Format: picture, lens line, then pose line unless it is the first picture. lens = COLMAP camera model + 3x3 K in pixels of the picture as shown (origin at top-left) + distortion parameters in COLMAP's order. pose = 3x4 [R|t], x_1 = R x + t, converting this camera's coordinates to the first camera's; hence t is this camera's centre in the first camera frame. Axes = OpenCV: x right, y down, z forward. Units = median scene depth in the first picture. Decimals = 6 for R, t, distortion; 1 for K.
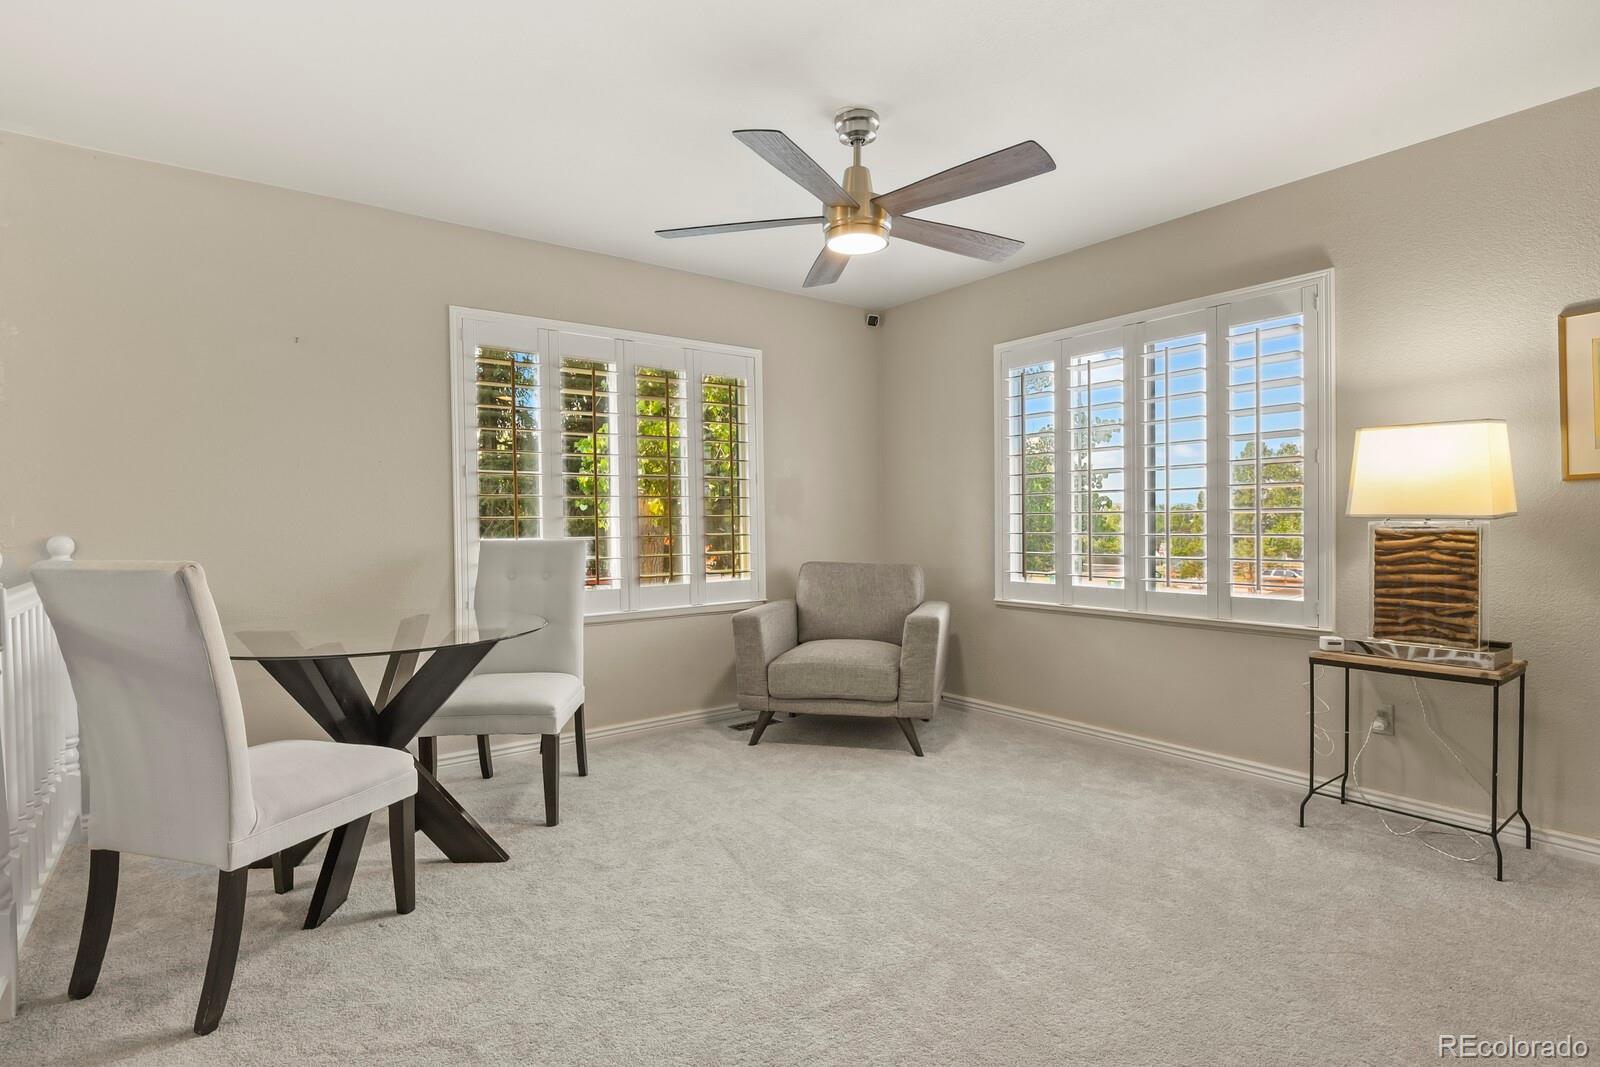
lens RADIAL K [[775.6, 0, 810.5], [0, 775.6, 535.4], [0, 0, 1]] dist [-0.004115, -0.005903]
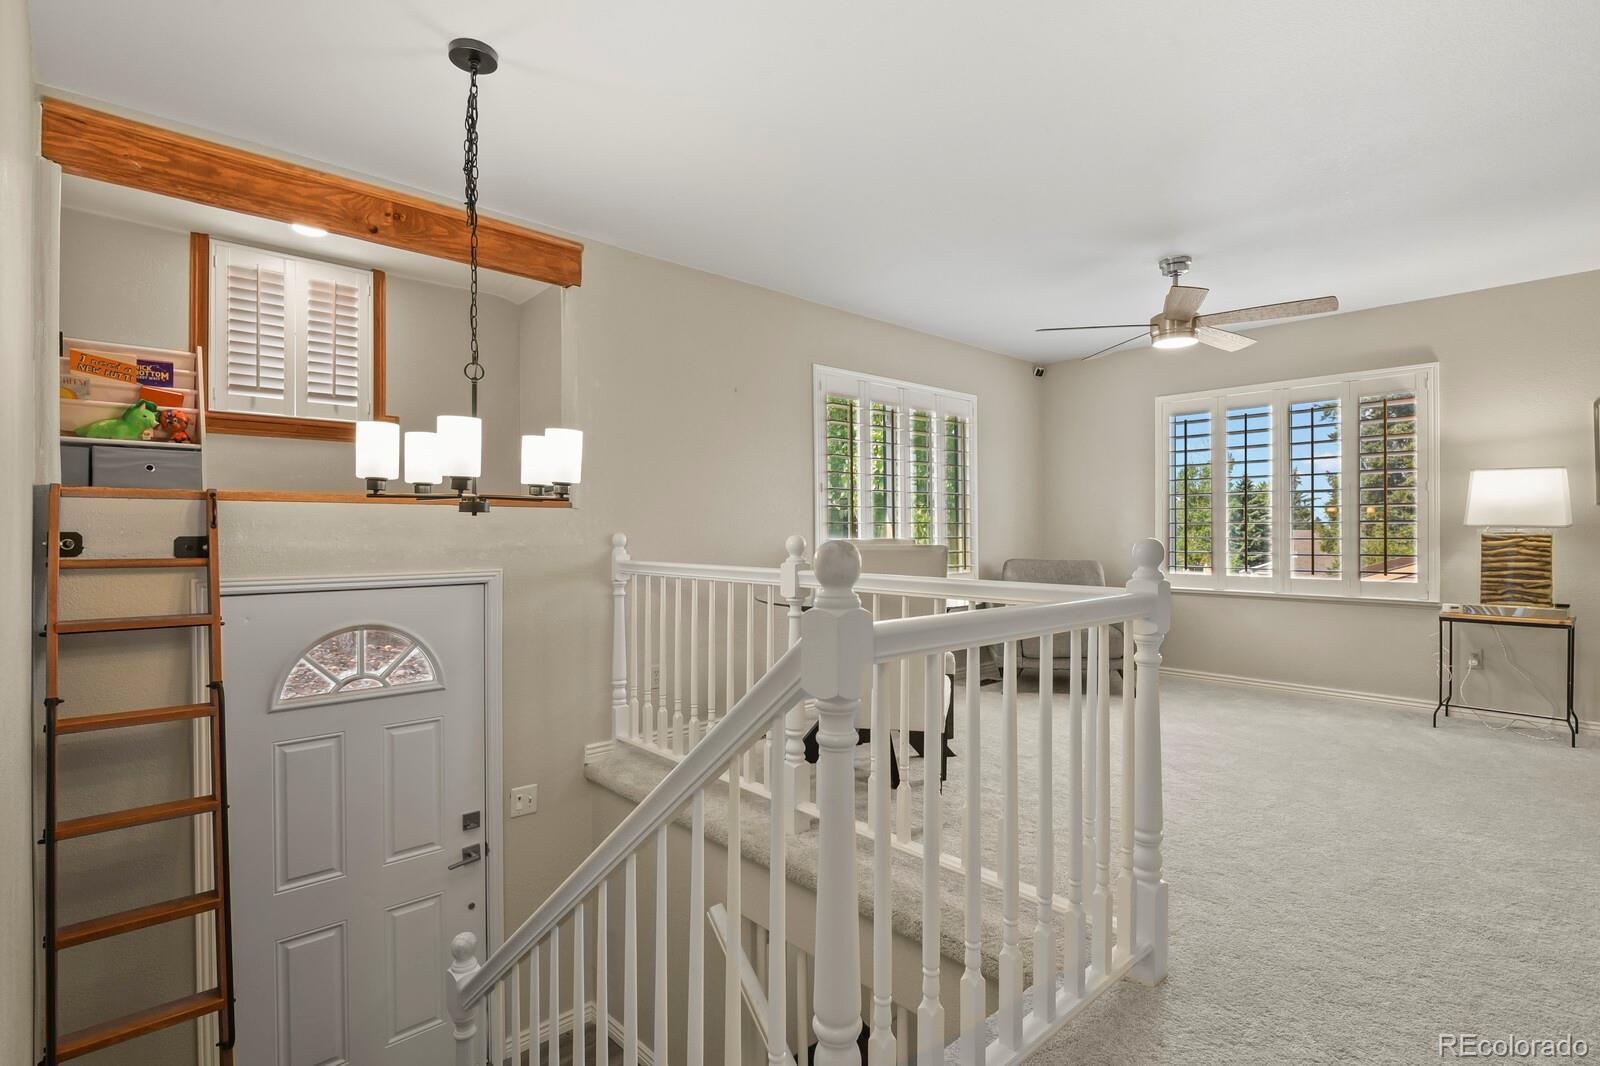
lens RADIAL K [[761.4, 0, 800.0], [0, 761.4, 533.0], [0, 0, 1]] dist [-0.012288, -0.000532]
pose [[0.995644, 0.006768, 0.092985, -0.786773], [-0.005230, 0.999846, -0.016781, 0.022701], [-0.093085, 0.016222, 0.995526, -0.392423]]
